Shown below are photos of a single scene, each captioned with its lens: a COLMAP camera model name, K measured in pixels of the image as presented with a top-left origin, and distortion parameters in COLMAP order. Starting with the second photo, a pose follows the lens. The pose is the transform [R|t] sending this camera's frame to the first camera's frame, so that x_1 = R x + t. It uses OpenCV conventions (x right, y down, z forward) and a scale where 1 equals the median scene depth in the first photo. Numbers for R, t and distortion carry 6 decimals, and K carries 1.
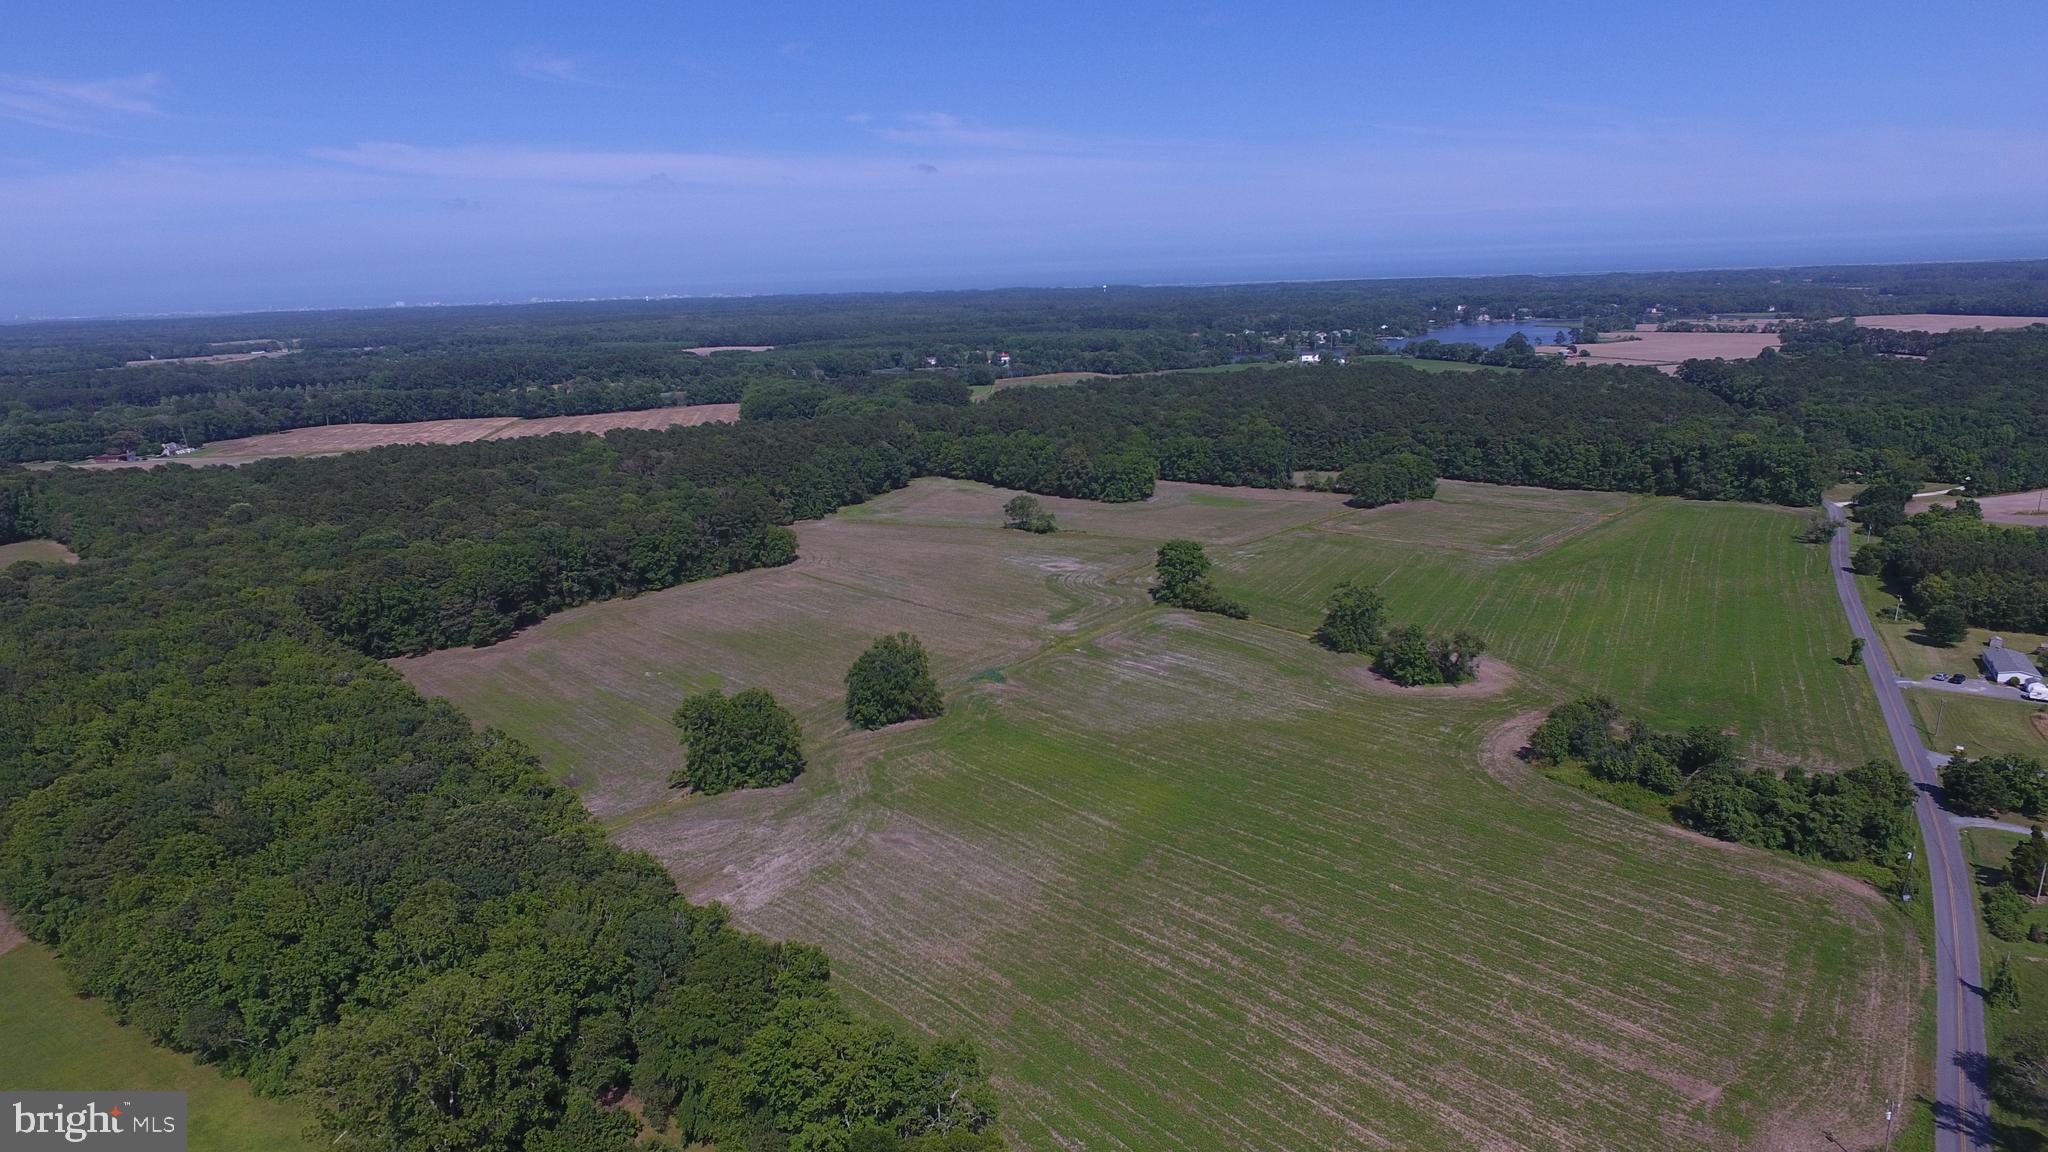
lens RADIAL K [[1183.6, 0, 1011.7], [0, 1183.6, 570.7], [0, 0, 1]] dist [-0.009841, 0.014912]
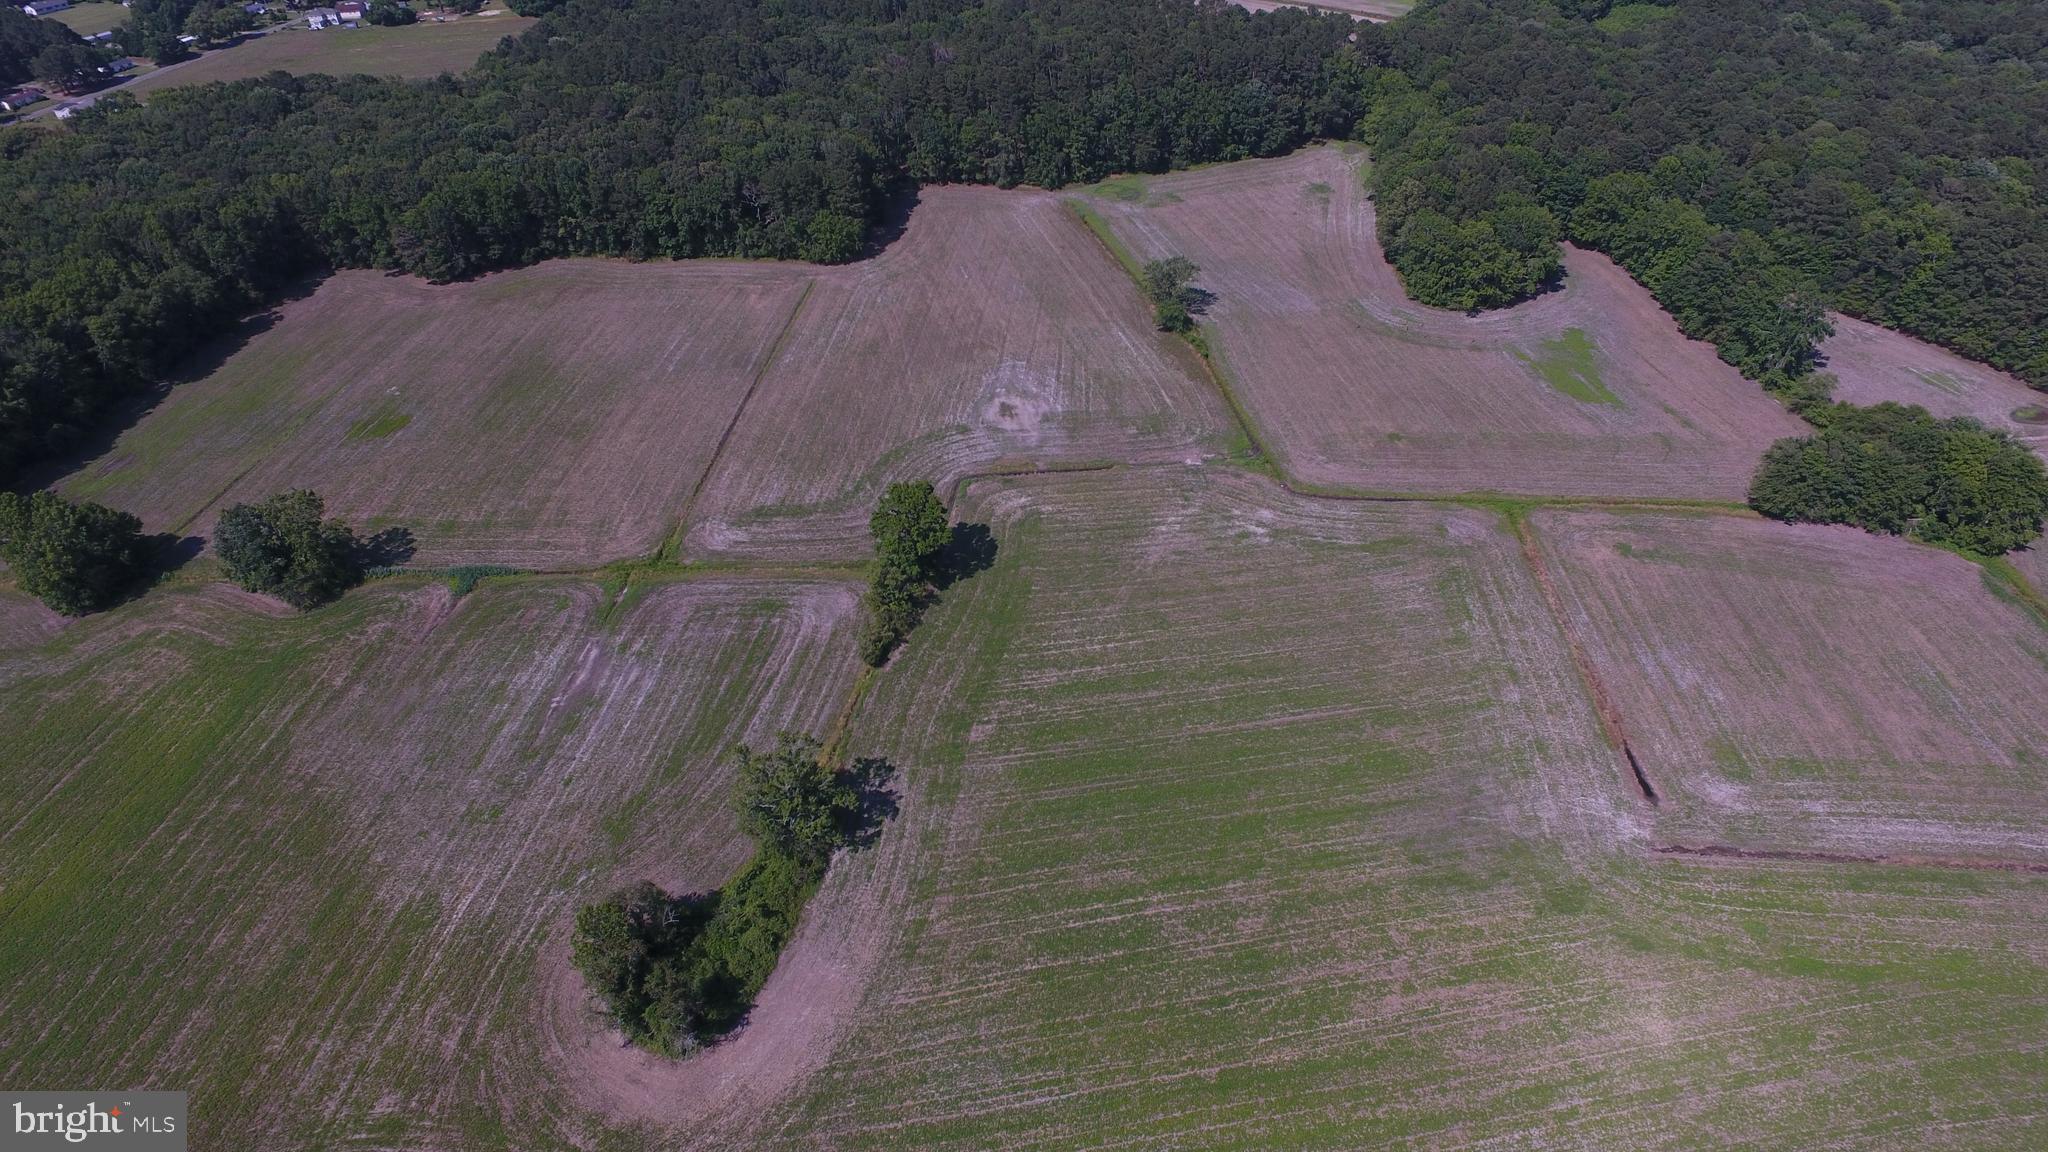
lens RADIAL K [[1183.6, 0, 1020.7], [0, 1183.6, 583.3], [0, 0, 1]] dist [-0.009841, 0.014912]
pose [[0.636245, 0.486149, -0.599042, 0.676779], [-0.169746, 0.845663, 0.506005, -0.359019], [0.752581, -0.220258, 0.620570, 0.816100]]
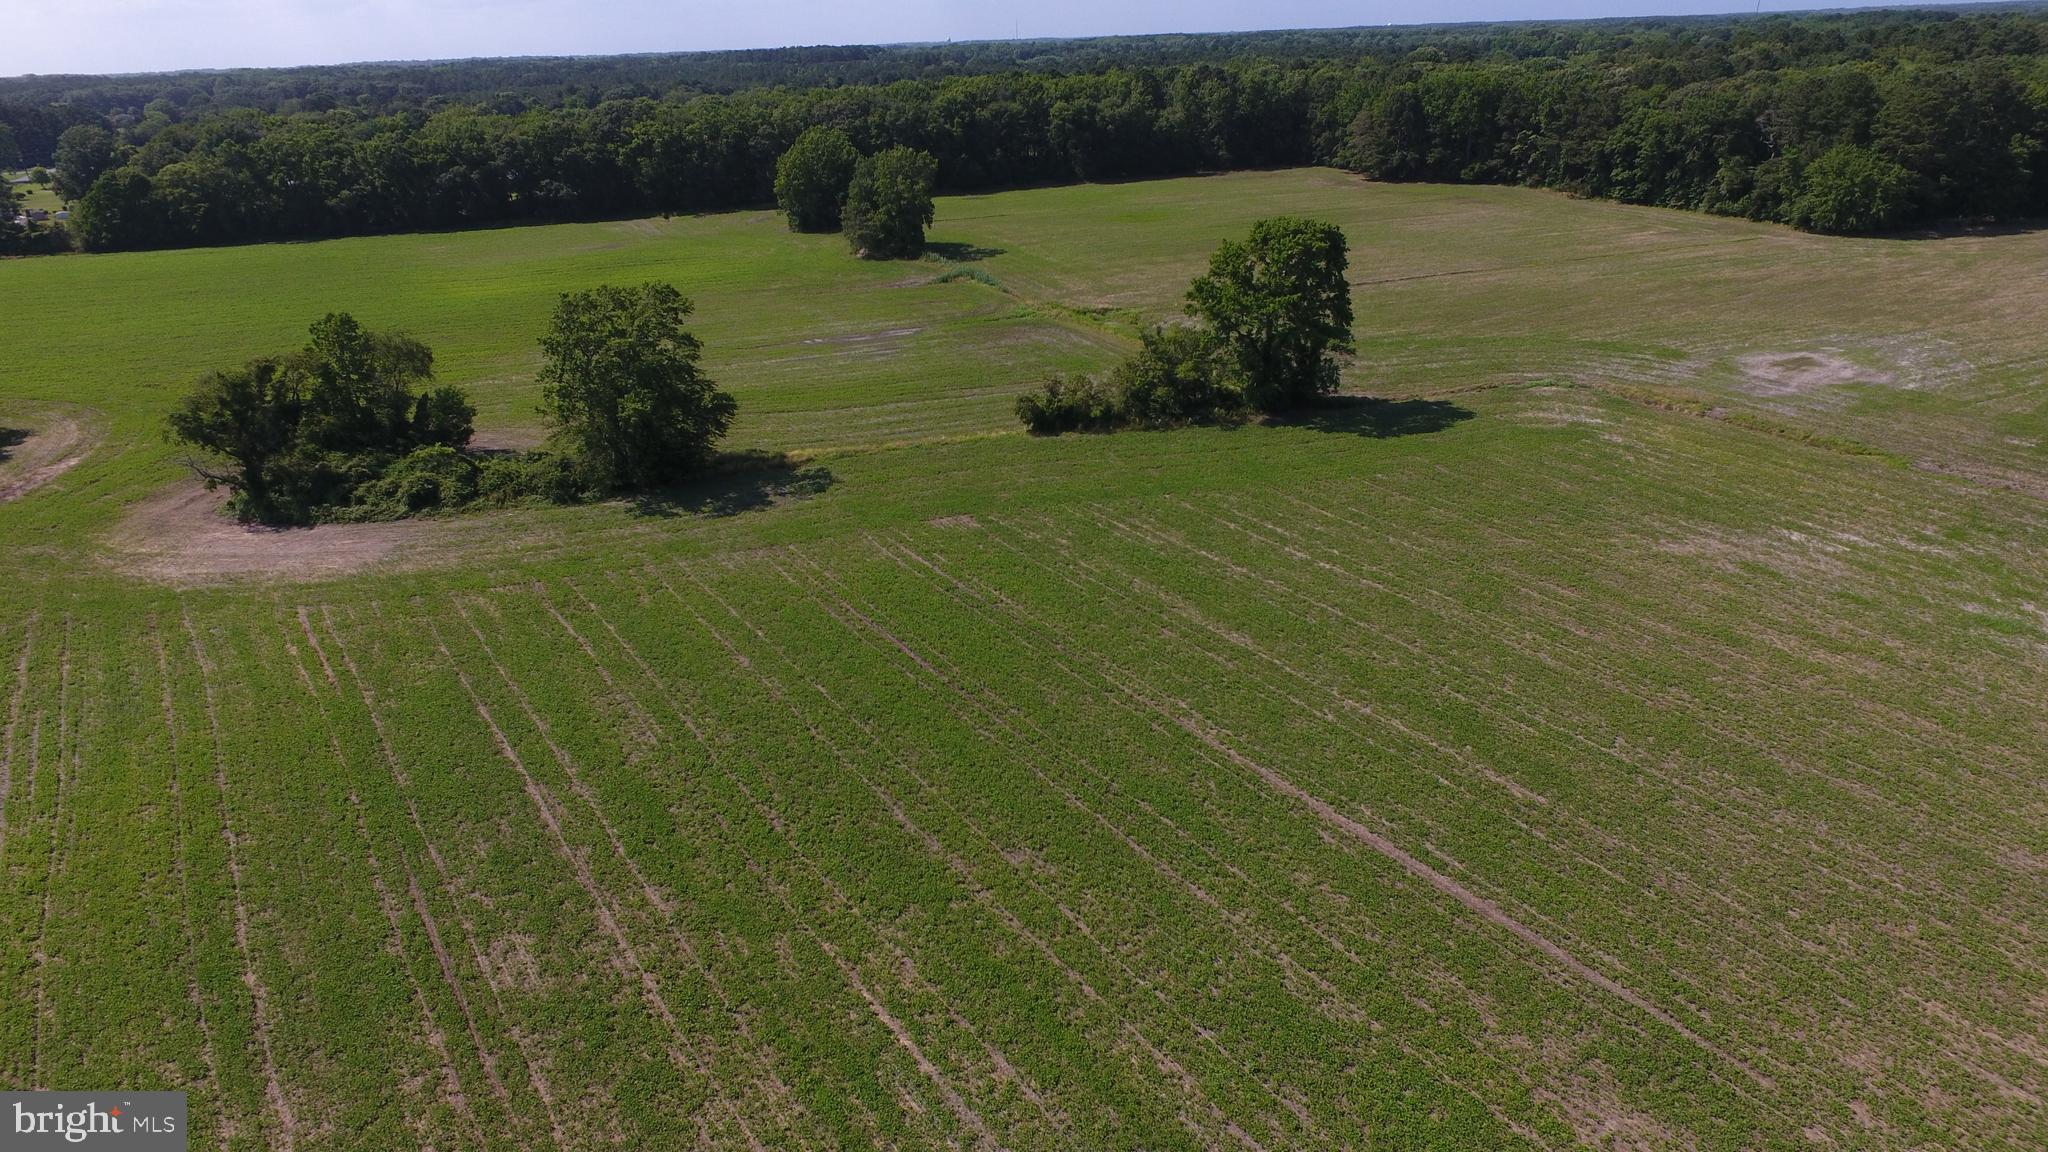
lens RADIAL K [[1183.6, 0, 1011.5], [0, 1183.6, 581.2], [0, 0, 1]] dist [-0.009841, 0.014912]
pose [[-0.410529, 0.423883, -0.807335, 0.581736], [-0.174558, 0.832476, 0.525845, -0.121867], [0.894984, 0.356801, -0.267763, 1.290864]]
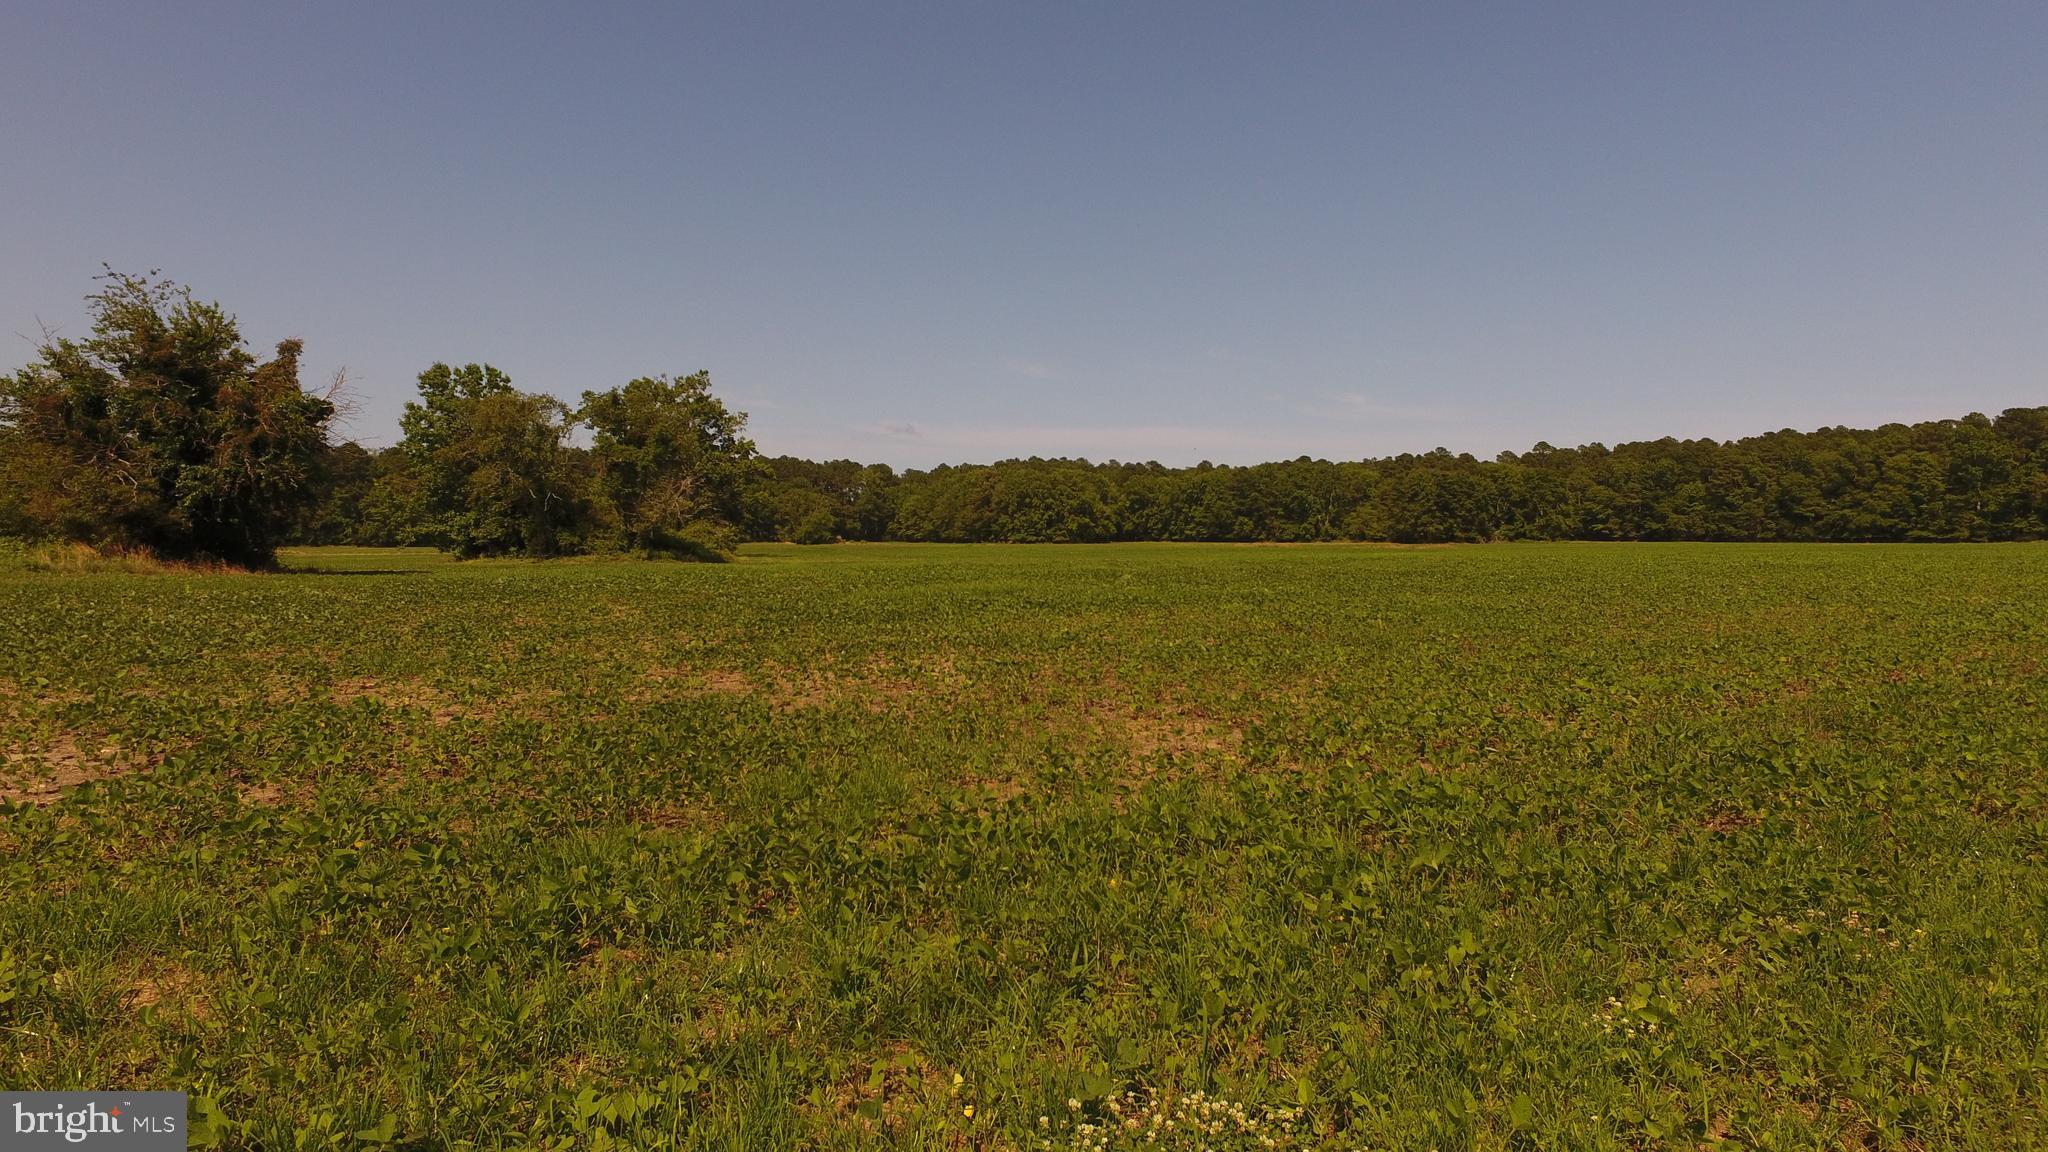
lens RADIAL K [[1183.6, 0, 1018.0], [0, 1183.6, 573.1], [0, 0, 1]] dist [-0.009841, 0.014912]
pose [[0.929492, 0.042893, -0.366339, 0.562615], [-0.117182, 0.976098, -0.183034, 0.132316], [0.349732, 0.213057, 0.912302, 0.755864]]
